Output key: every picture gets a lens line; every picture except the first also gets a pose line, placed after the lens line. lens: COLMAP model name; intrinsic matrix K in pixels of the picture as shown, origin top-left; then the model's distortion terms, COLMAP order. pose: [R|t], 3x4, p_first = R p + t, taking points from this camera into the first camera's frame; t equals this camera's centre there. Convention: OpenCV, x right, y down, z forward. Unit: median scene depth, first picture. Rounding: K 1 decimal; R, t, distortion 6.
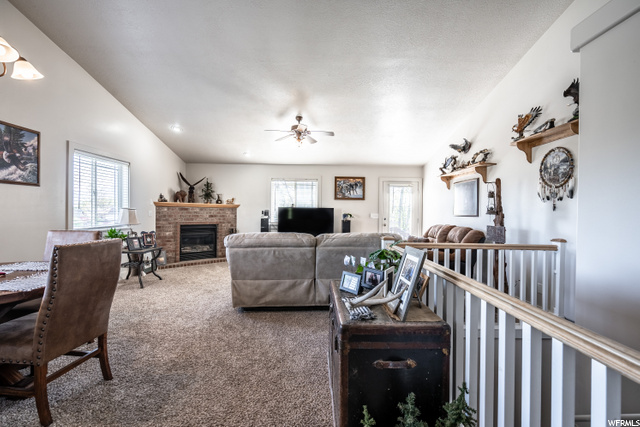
lens RADIAL K [[297.4, 0, 319.2], [0, 297.4, 209.4], [0, 0, 1]] dist [-0.002762, 0.000252]
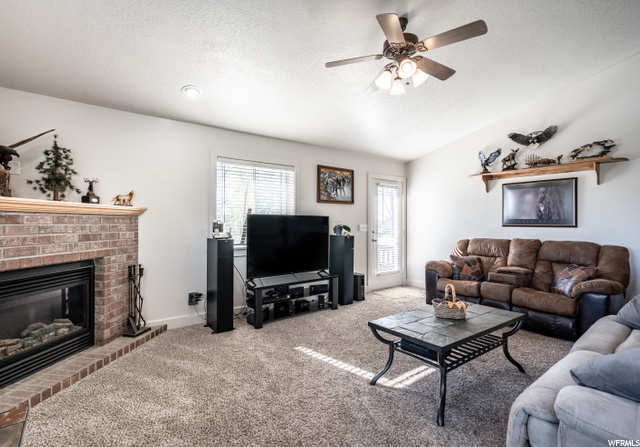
lens RADIAL K [[311.8, 0, 304.9], [0, 311.8, 214.2], [0, 0, 1]] dist [-0.002139, -0.000572]
pose [[0.810396, 0.006339, 0.585849, -0.367738], [0.002224, 0.999901, -0.013896, 0.000358], [-0.585879, 0.012564, 0.810301, 0.531910]]
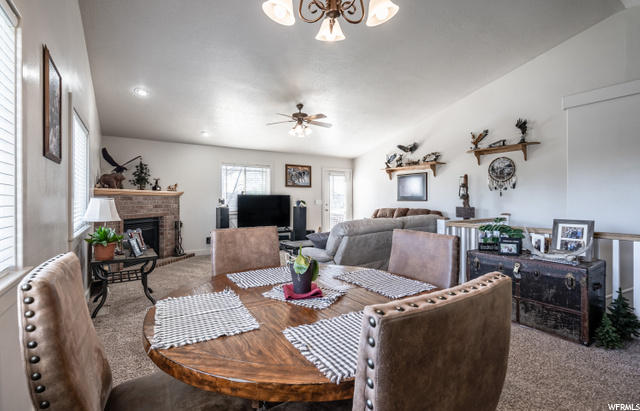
lens RADIAL K [[295.5, 0, 324.4], [0, 295.5, 189.8], [0, 0, 1]] dist [-0.009617, 0.000615]
pose [[0.827459, 0.002956, 0.561518, -0.430683], [0.007881, 0.999827, -0.016877, -0.004785], [-0.561470, 0.018390, 0.827292, 0.102345]]
